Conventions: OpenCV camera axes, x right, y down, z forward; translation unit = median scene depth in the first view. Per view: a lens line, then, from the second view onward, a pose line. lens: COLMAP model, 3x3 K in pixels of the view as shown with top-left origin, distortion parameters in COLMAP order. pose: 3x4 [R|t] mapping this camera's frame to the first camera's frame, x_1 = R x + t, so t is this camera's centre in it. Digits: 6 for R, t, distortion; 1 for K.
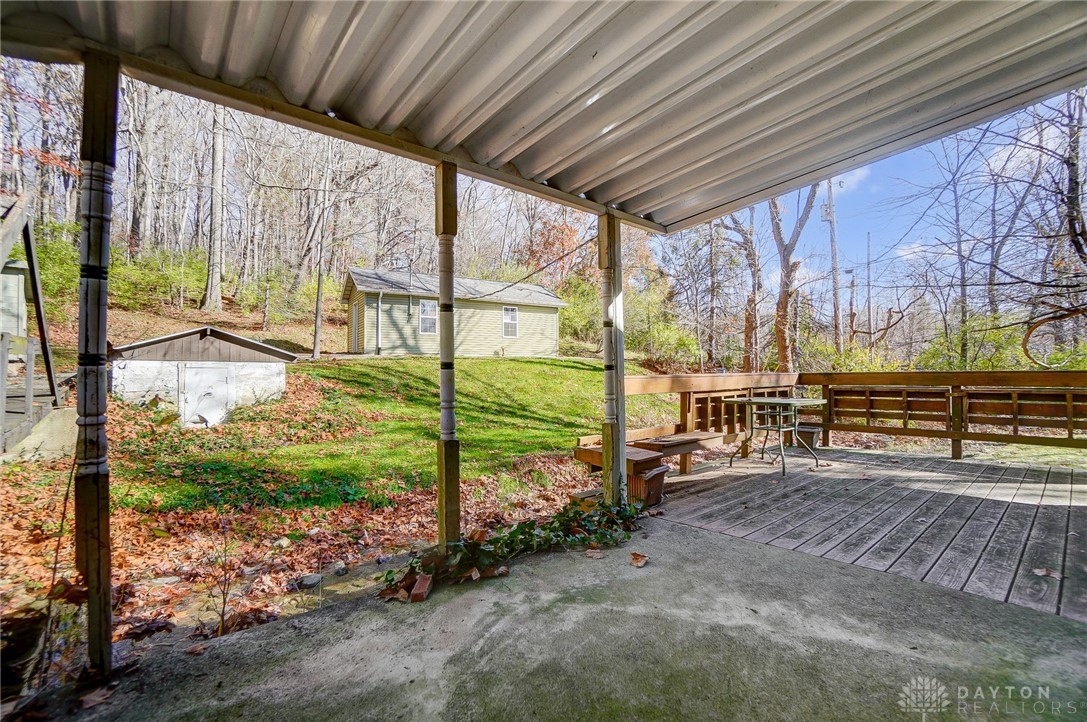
lens RADIAL K [[467.1, 0, 546.0], [0, 467.1, 361.6], [0, 0, 1]] dist [-0.000959, 0.000031]
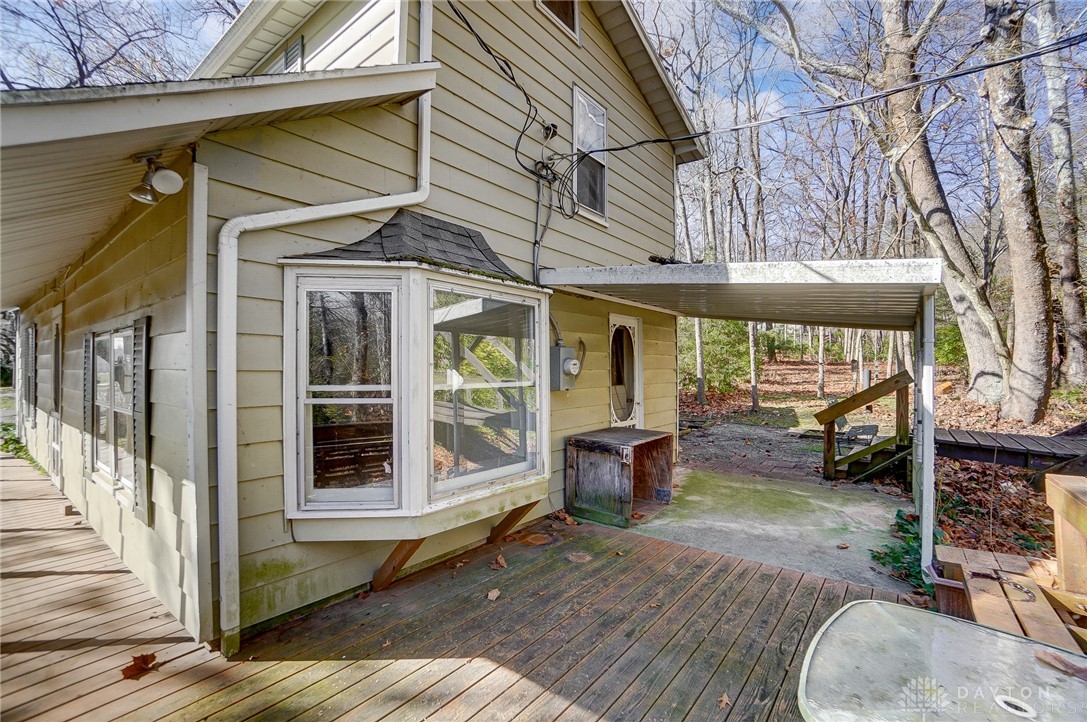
lens RADIAL K [[467.1, 0, 540.8], [0, 467.1, 367.9], [0, 0, 1]] dist [-0.000959, 0.000031]
pose [[-0.981786, -0.010477, -0.189701, 1.928782], [-0.005697, 0.999653, -0.025723, -0.180677], [0.189905, -0.024174, -0.981505, 3.009000]]
